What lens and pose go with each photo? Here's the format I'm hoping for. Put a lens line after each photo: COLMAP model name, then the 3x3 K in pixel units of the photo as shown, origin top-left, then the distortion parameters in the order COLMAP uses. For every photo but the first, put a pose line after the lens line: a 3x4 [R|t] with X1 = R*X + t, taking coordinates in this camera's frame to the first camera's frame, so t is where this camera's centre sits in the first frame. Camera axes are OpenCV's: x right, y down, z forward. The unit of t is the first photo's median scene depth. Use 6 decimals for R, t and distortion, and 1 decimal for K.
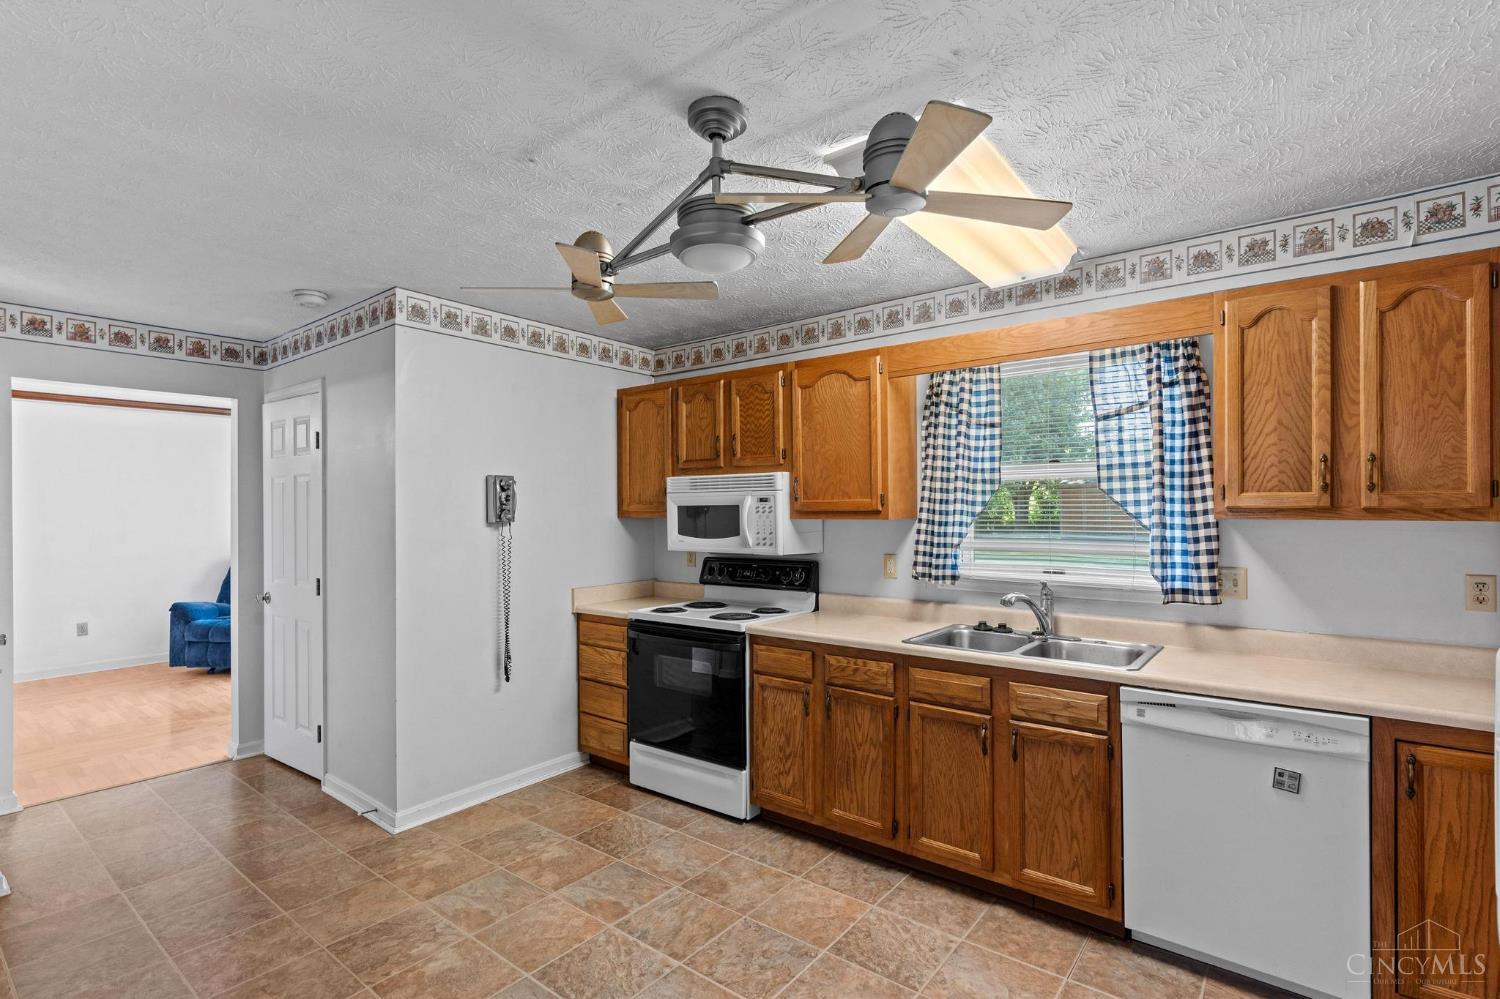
lens RADIAL K [[711.2, 0, 756.7], [0, 711.2, 511.9], [0, 0, 1]] dist [-0.002972, -0.000306]
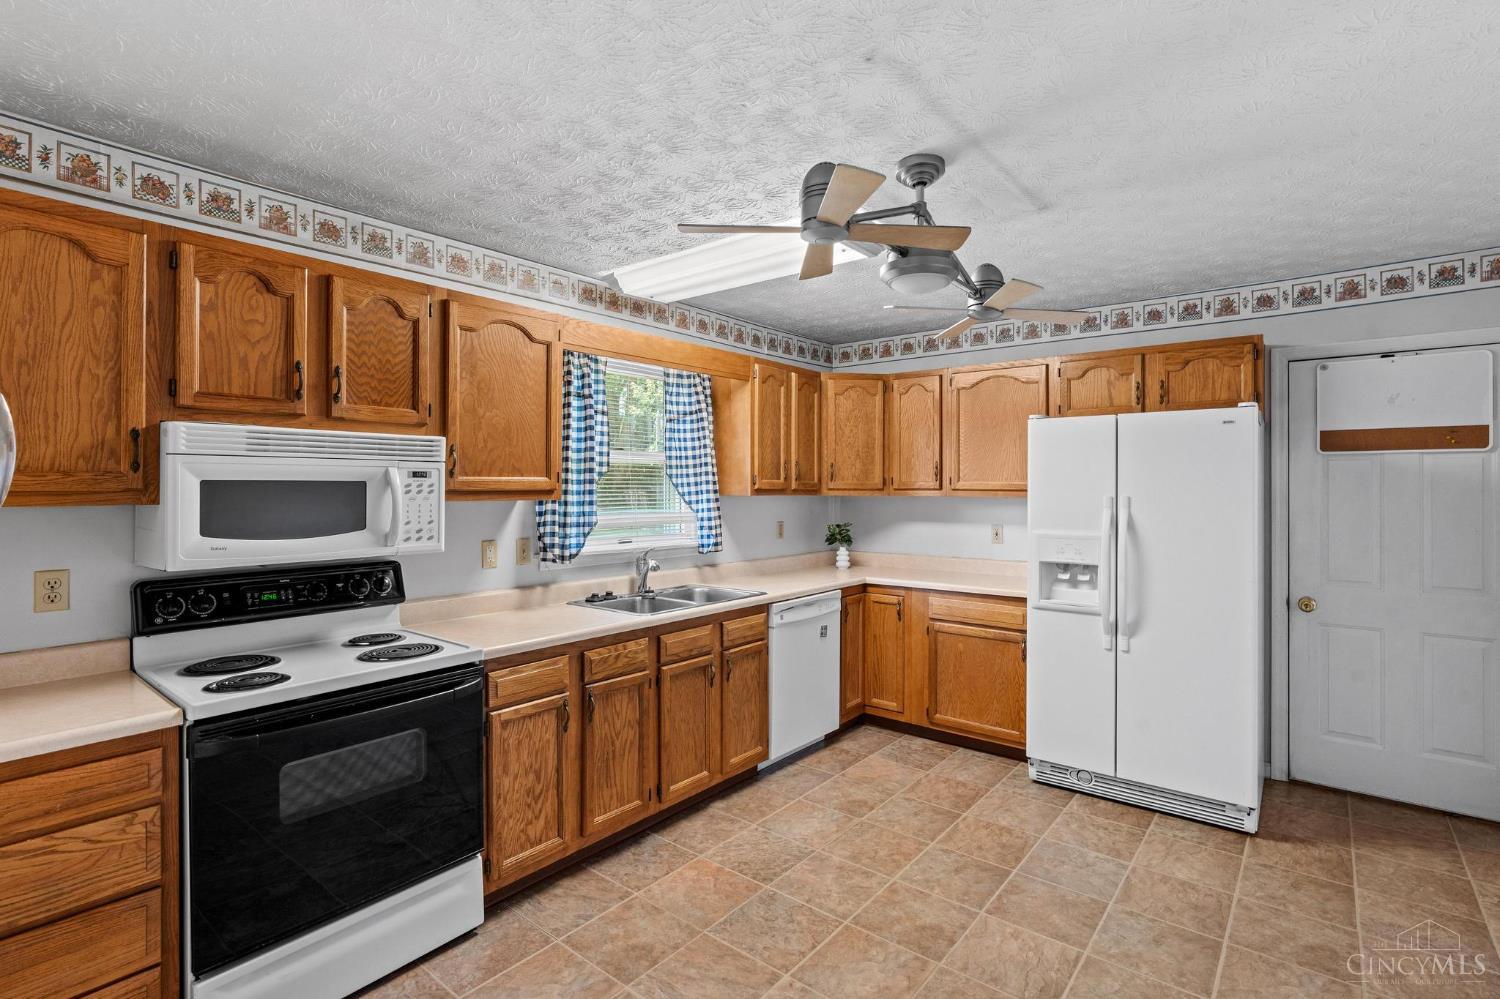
lens RADIAL K [[704.6, 0, 748.8], [0, 704.6, 496.3], [0, 0, 1]] dist [0.001857, 0.000220]
pose [[0.029820, -0.004732, 0.999544, -0.742318], [0.006373, 0.999969, 0.004543, 0.003496], [-0.999535, 0.006235, 0.029849, 0.735575]]
